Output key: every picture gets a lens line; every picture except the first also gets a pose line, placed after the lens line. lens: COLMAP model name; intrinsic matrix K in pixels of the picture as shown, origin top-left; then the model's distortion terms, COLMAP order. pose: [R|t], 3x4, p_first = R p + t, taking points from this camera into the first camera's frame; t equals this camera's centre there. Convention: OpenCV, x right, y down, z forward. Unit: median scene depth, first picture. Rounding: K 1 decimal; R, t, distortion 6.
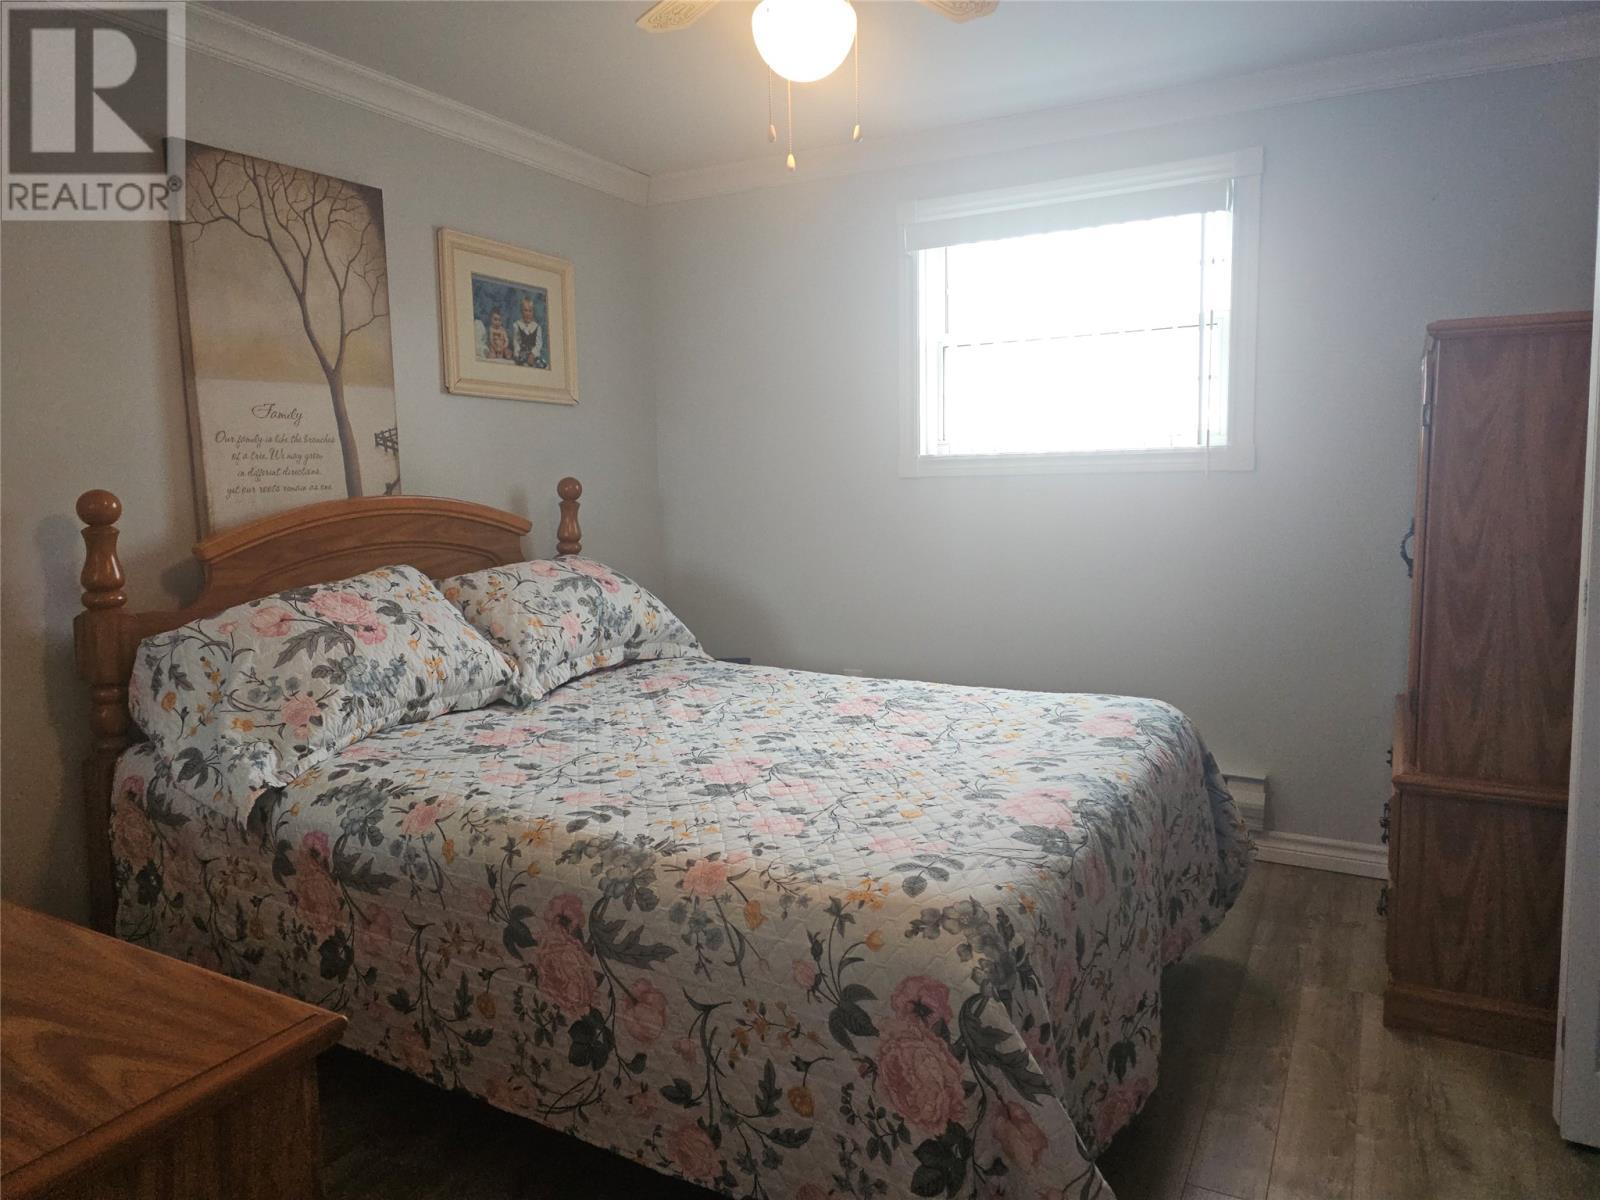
lens RADIAL K [[1071.1, 0, 798.9], [0, 1071.1, 598.5], [0, 0, 1]] dist [0.093993, -0.105024]
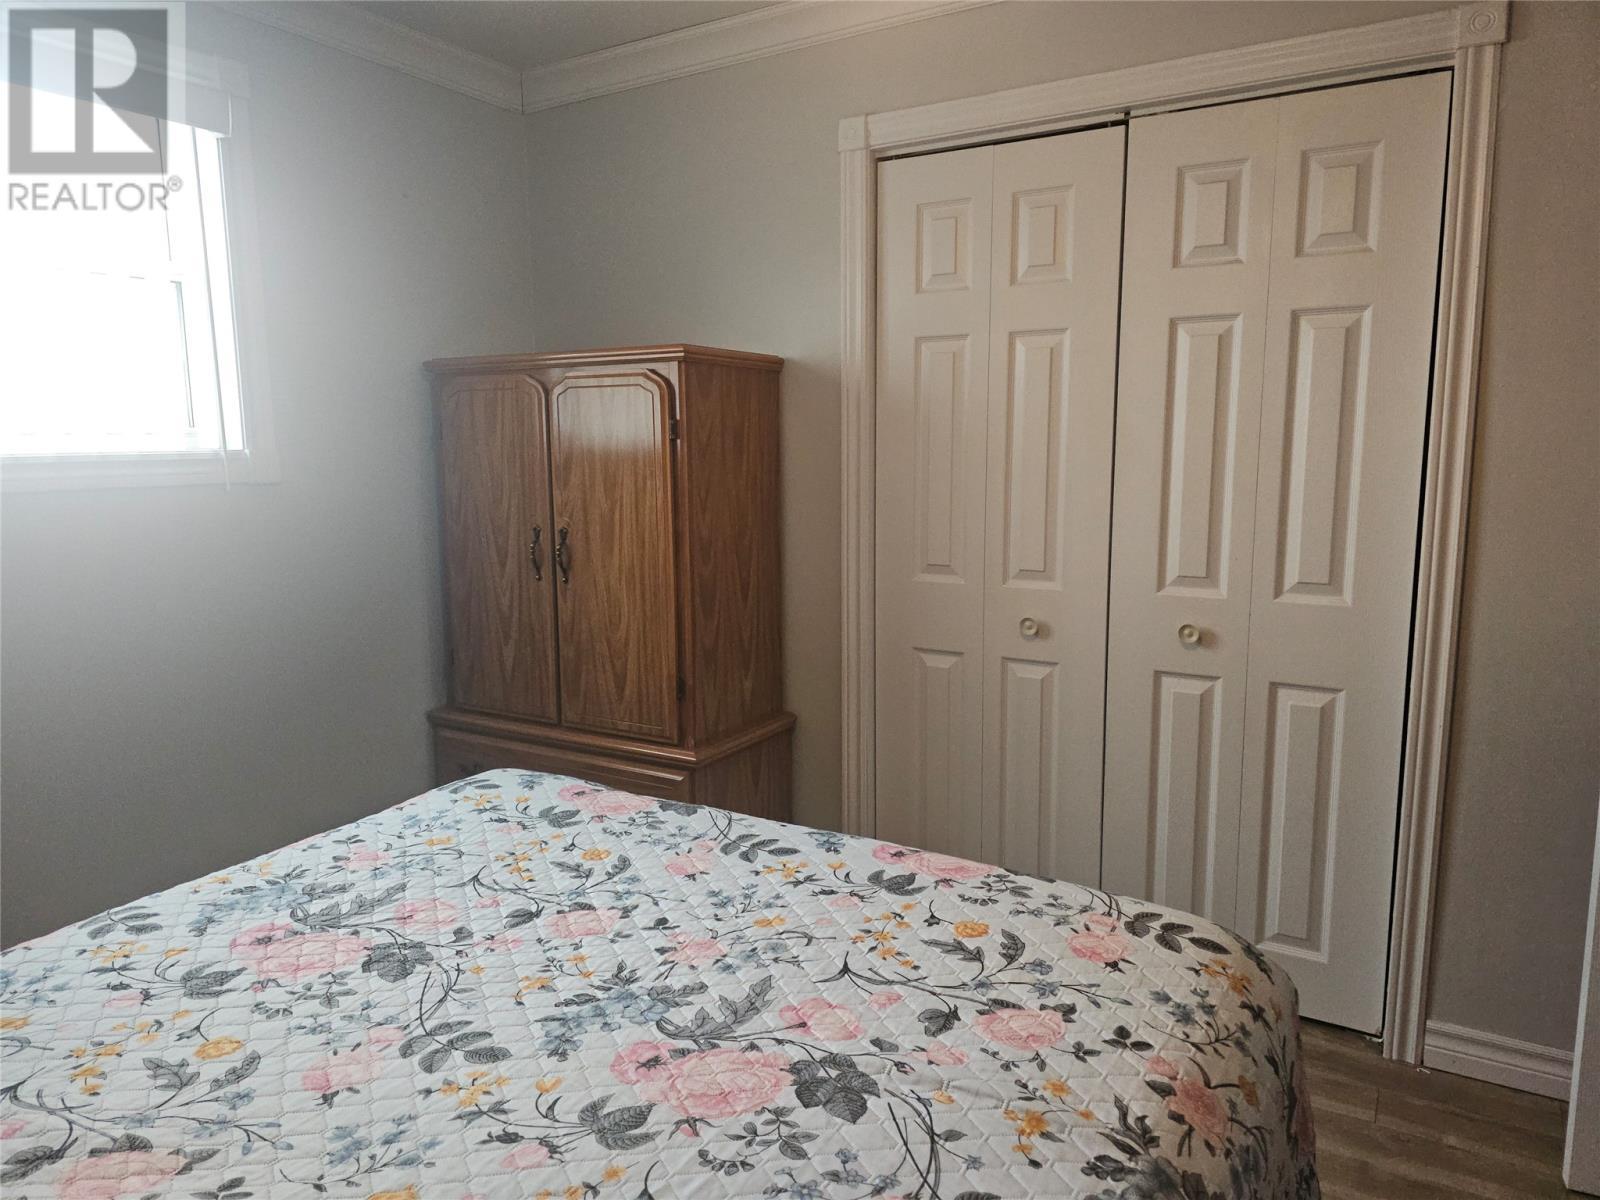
lens RADIAL K [[1084.9, 0, 800.0], [0, 1084.9, 600.0], [0, 0, 1]] dist [0.067014, -0.075480]
pose [[0.034030, -0.134916, 0.990272, -0.586886], [0.133382, 0.982596, 0.129287, -0.136933], [-0.990480, 0.127685, 0.051433, 0.956023]]
